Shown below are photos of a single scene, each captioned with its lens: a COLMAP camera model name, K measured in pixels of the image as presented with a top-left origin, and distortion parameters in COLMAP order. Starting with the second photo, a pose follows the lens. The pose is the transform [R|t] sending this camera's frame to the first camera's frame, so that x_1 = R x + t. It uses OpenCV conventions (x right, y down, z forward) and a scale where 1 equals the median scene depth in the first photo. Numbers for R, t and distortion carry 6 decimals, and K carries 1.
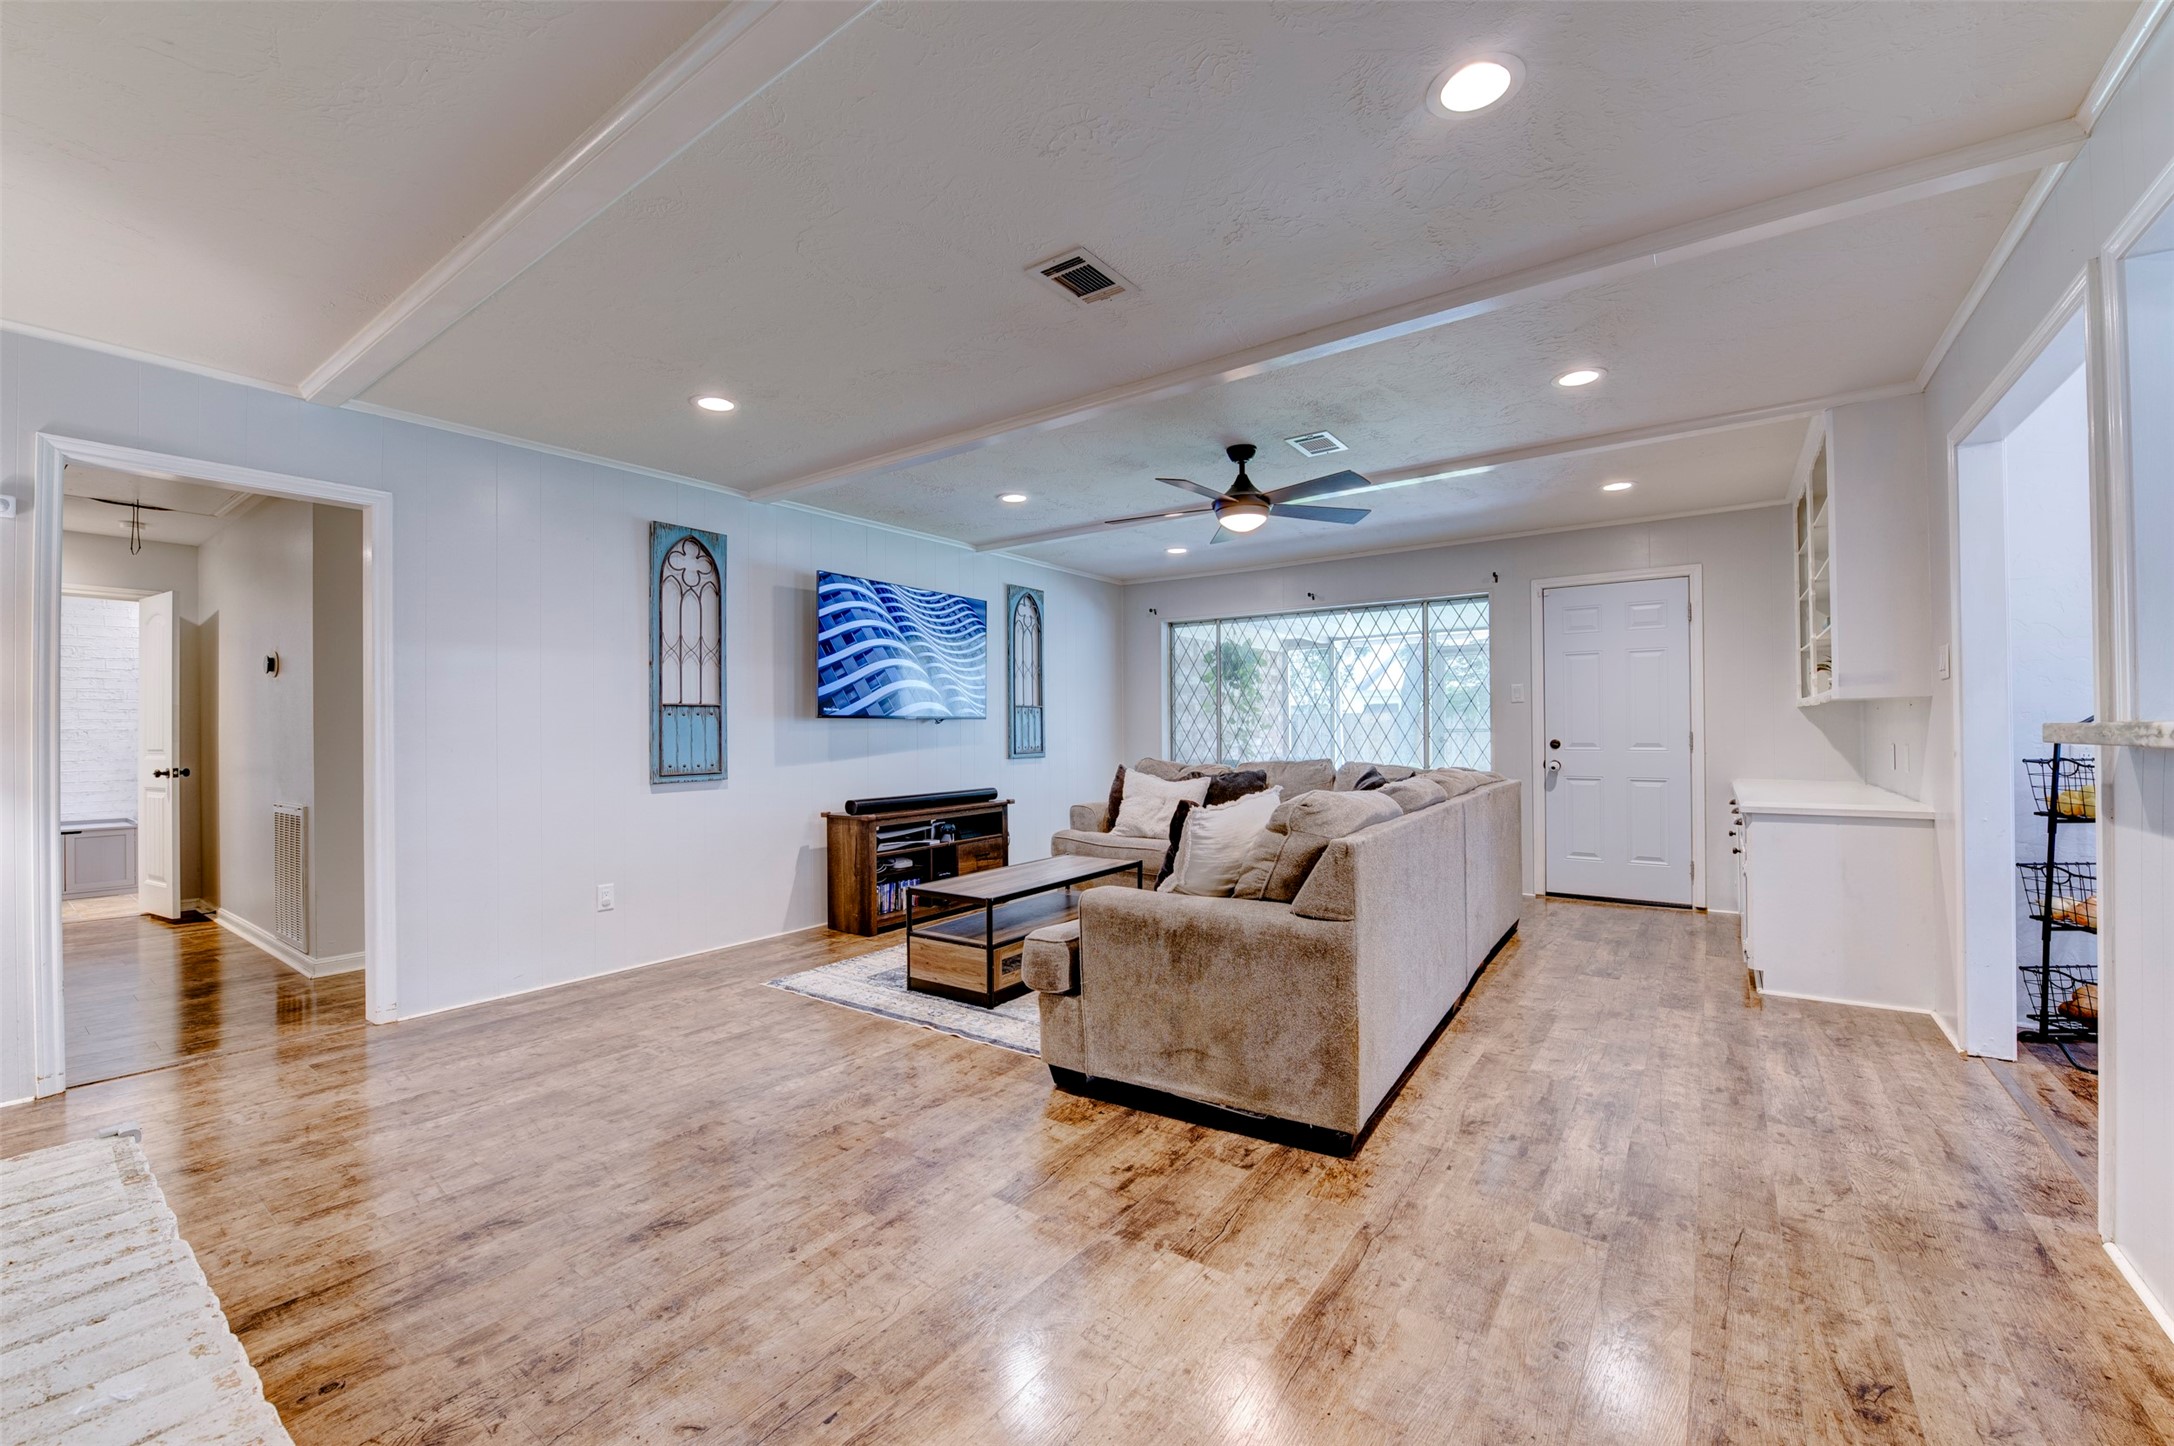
lens RADIAL K [[868.5, 0, 1087.4], [0, 868.5, 725.3], [0, 0, 1]] dist [-0.015868, -0.001767]
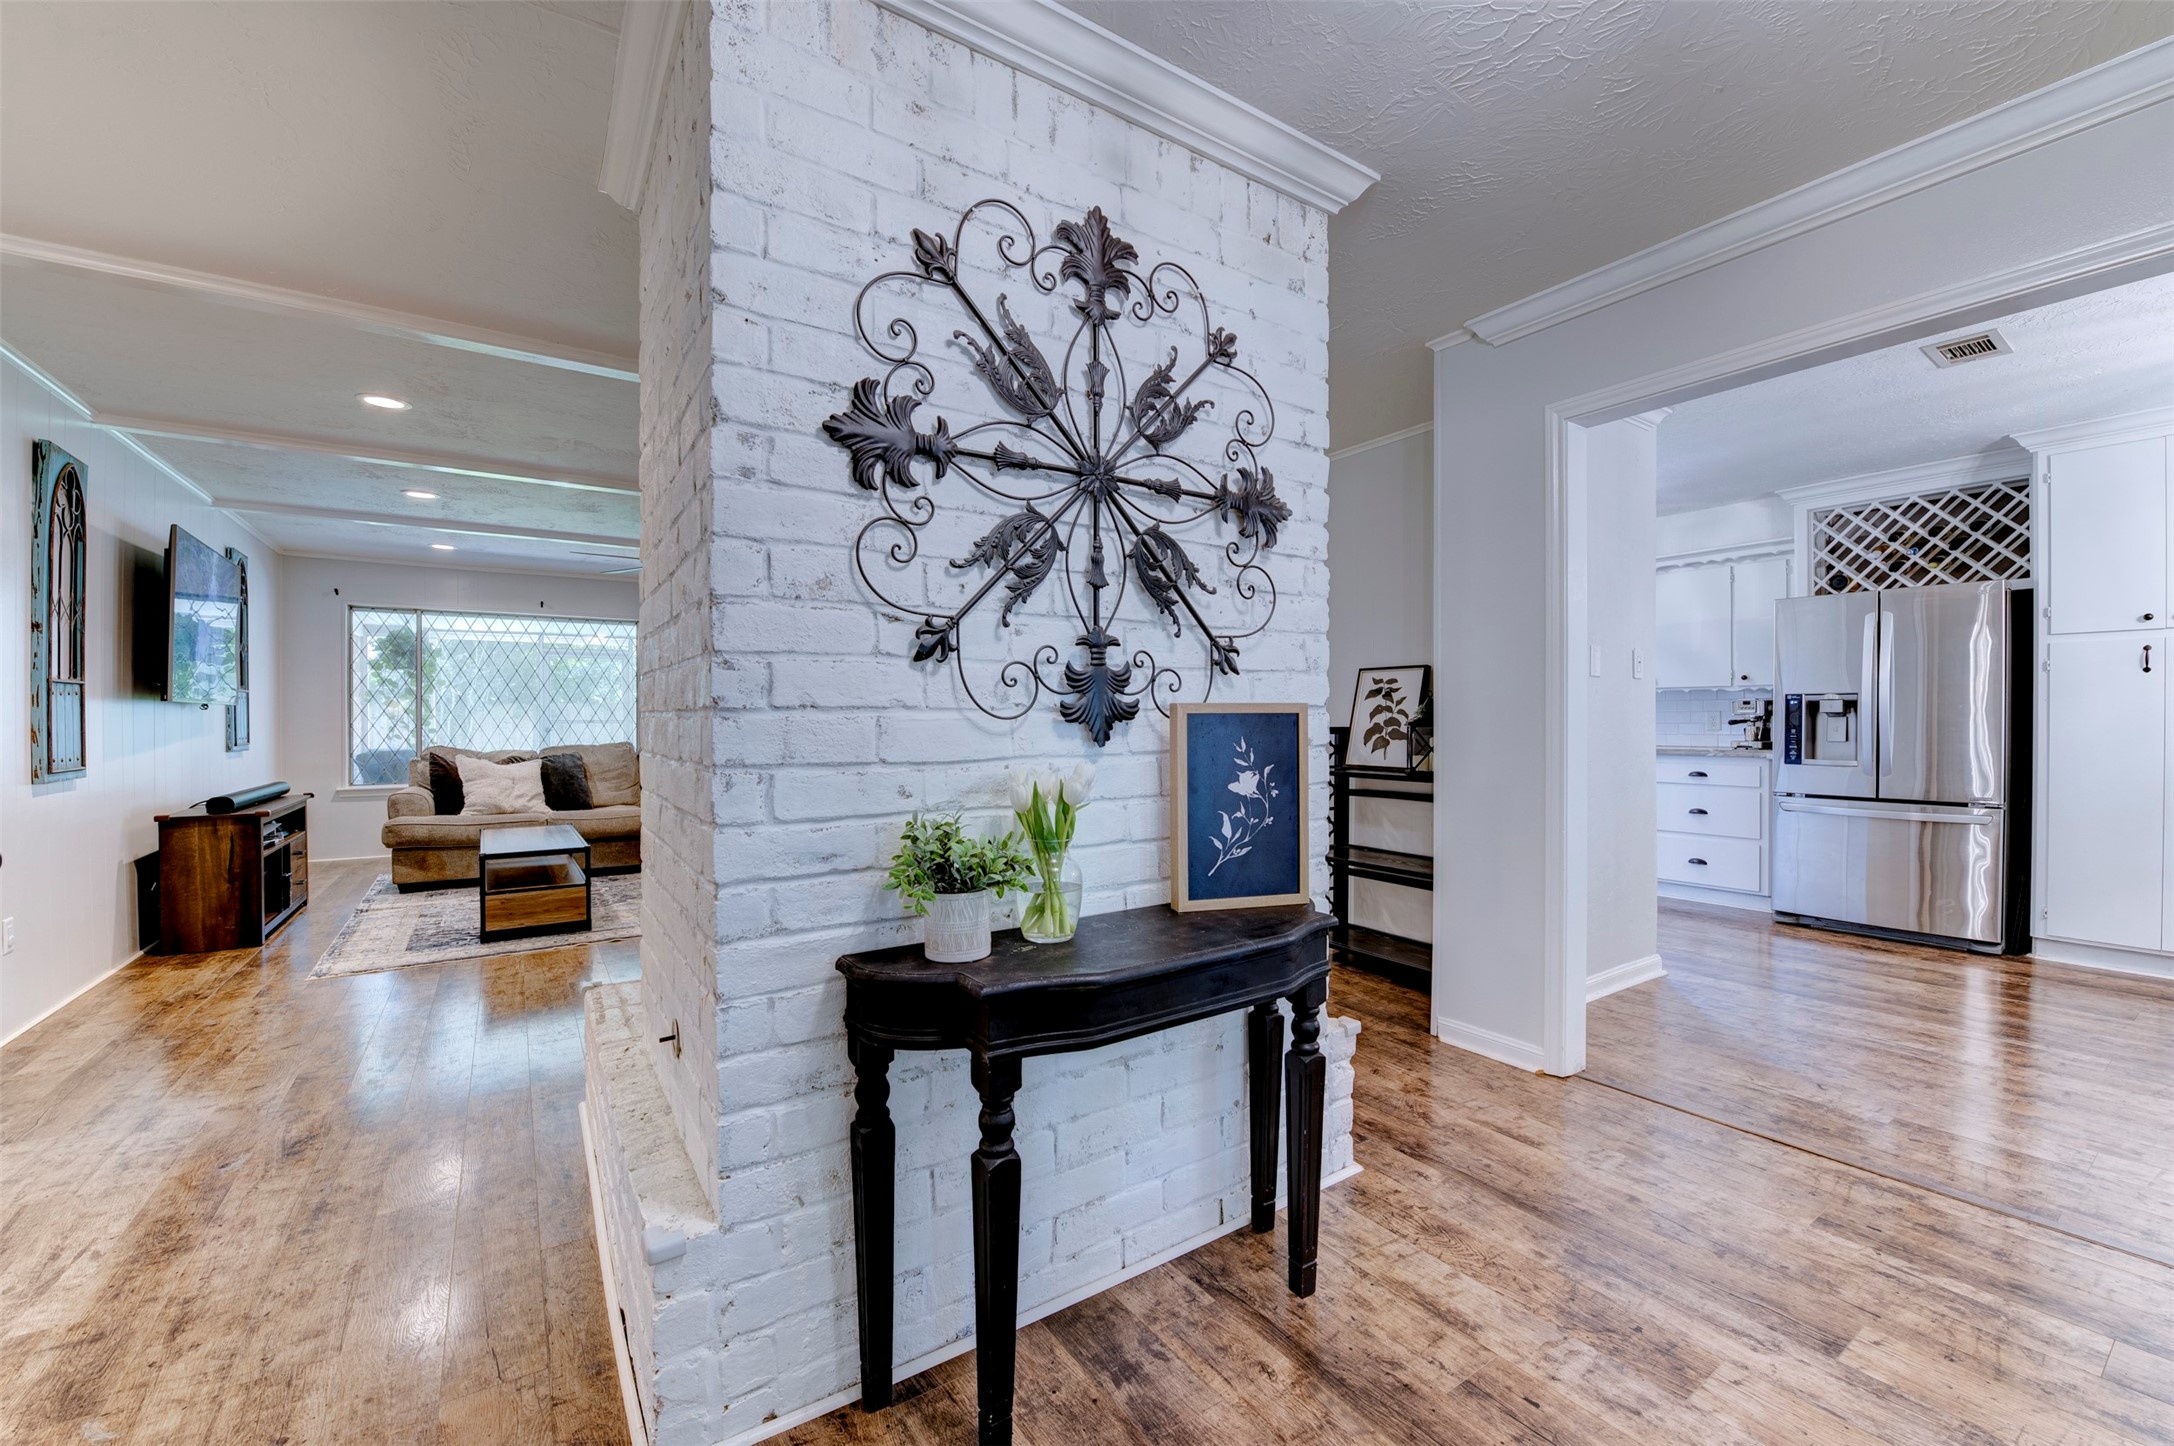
lens RADIAL K [[868.5, 0, 1086.9], [0, 868.5, 721.5], [0, 0, 1]] dist [-0.015868, -0.001767]
pose [[0.347754, 0.004469, 0.937575, -1.016616], [-0.007027, 0.999973, -0.002160, 0.009173], [-0.937560, -0.005837, 0.347776, -0.145957]]
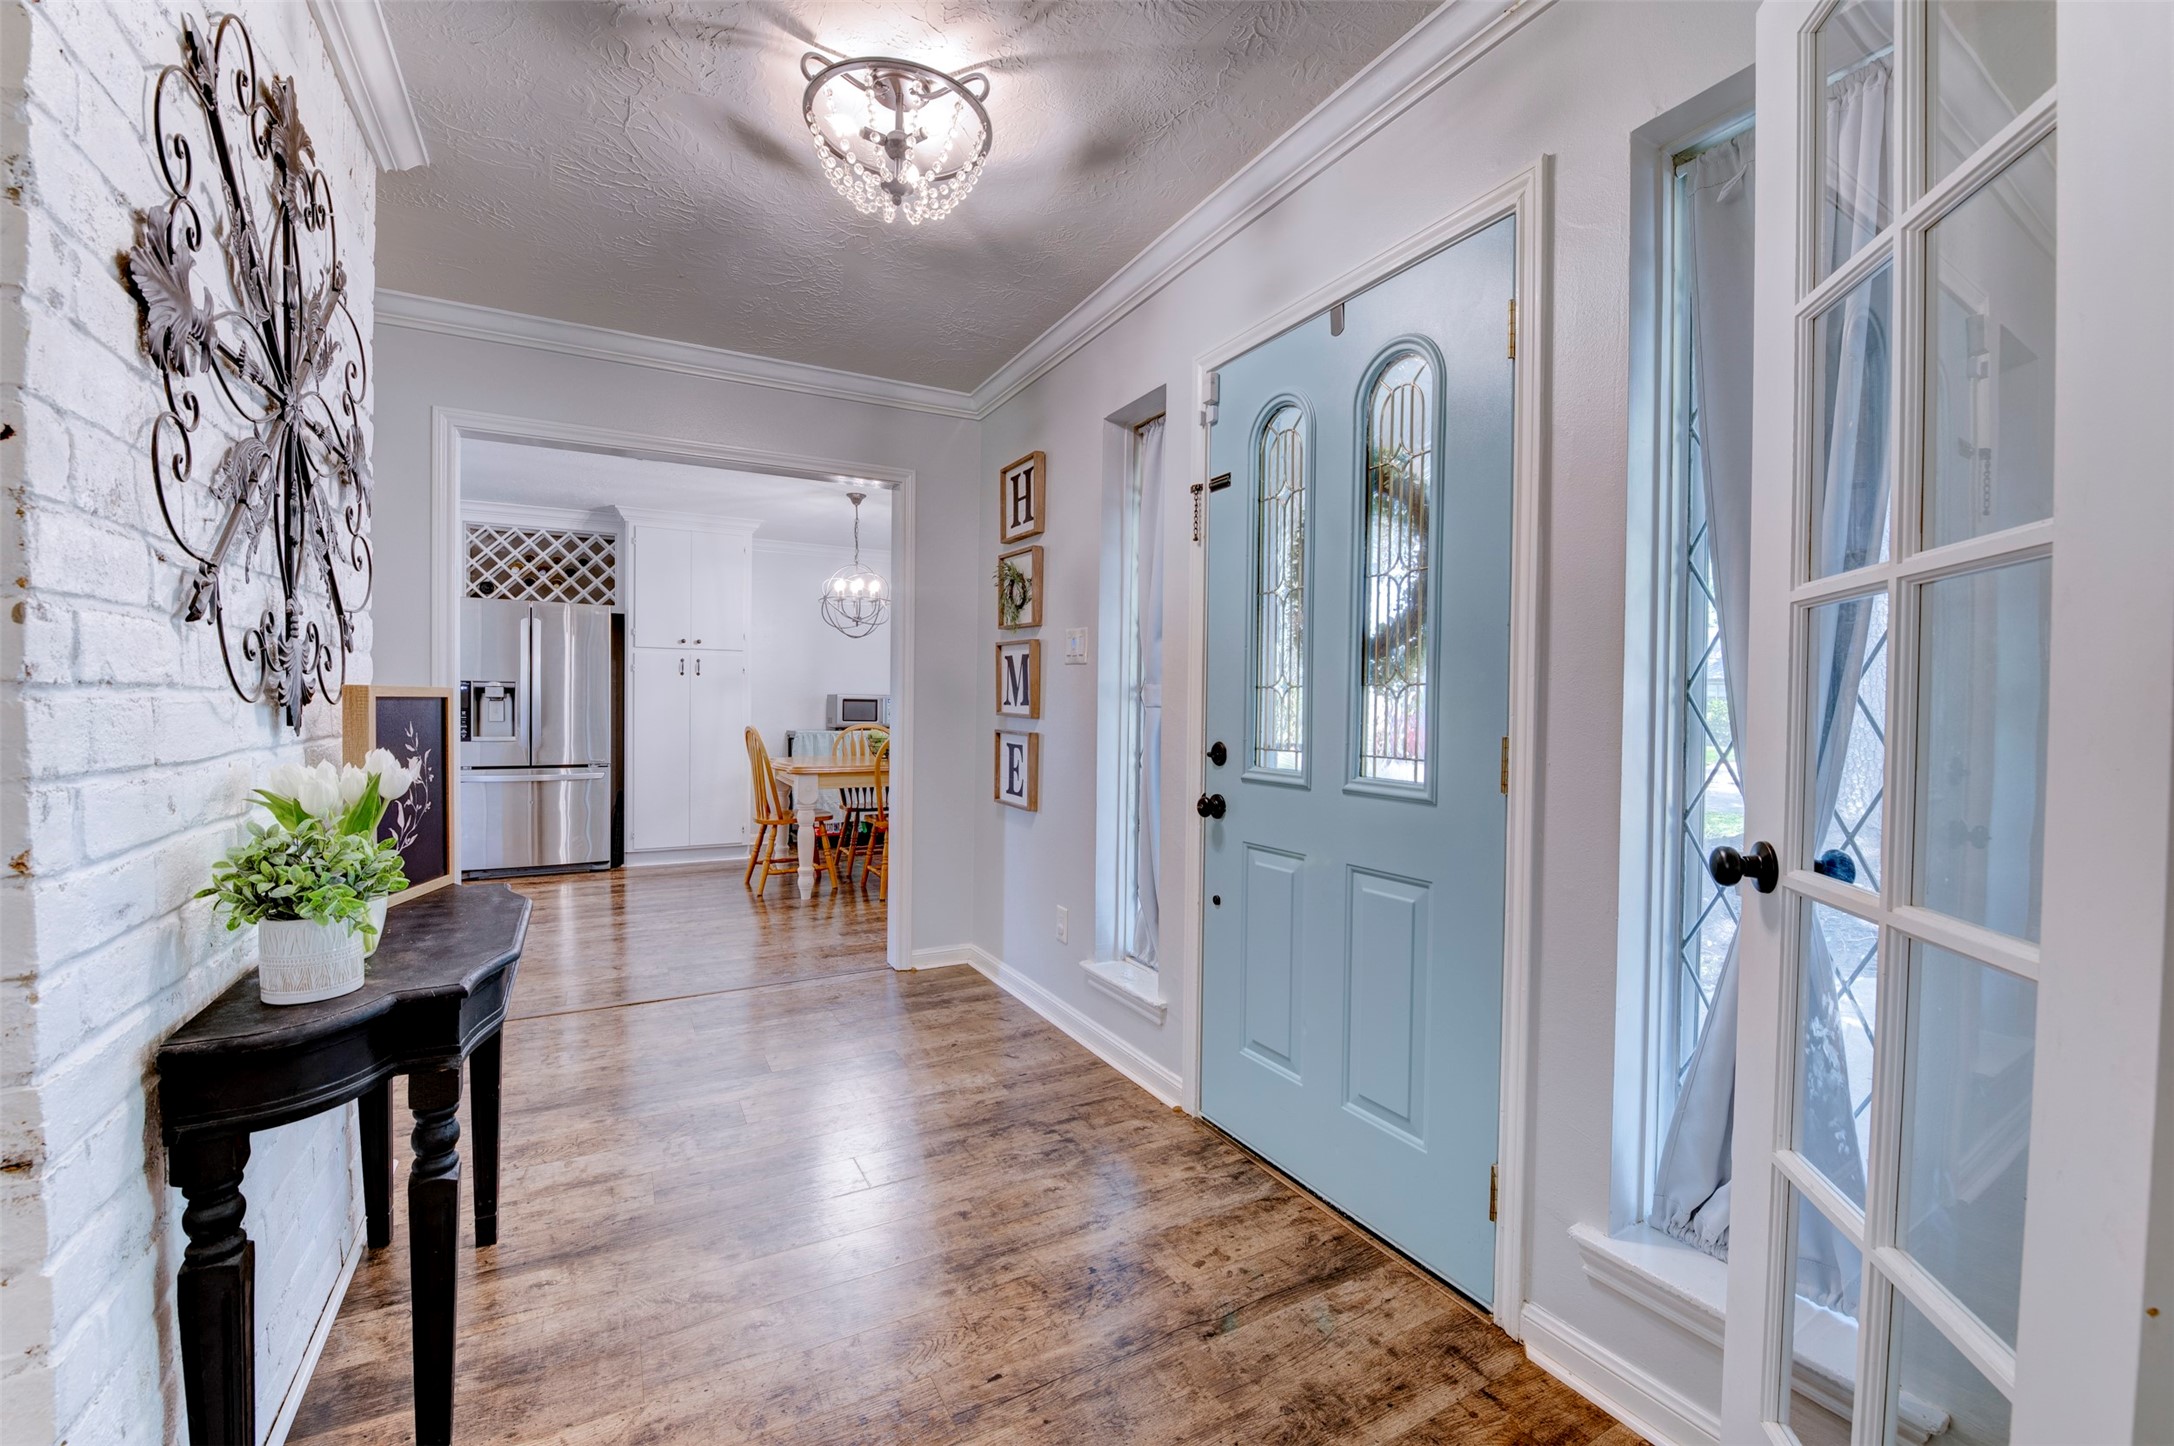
lens RADIAL K [[899.0, 0, 1079.0], [0, 899.0, 723.1], [0, 0, 1]] dist [-0.016263, -0.001662]
pose [[-0.901989, -0.008319, 0.431680, -1.064323], [-0.004509, 0.999941, 0.009849, 0.010678], [-0.431737, 0.006937, -0.901973, 0.229503]]
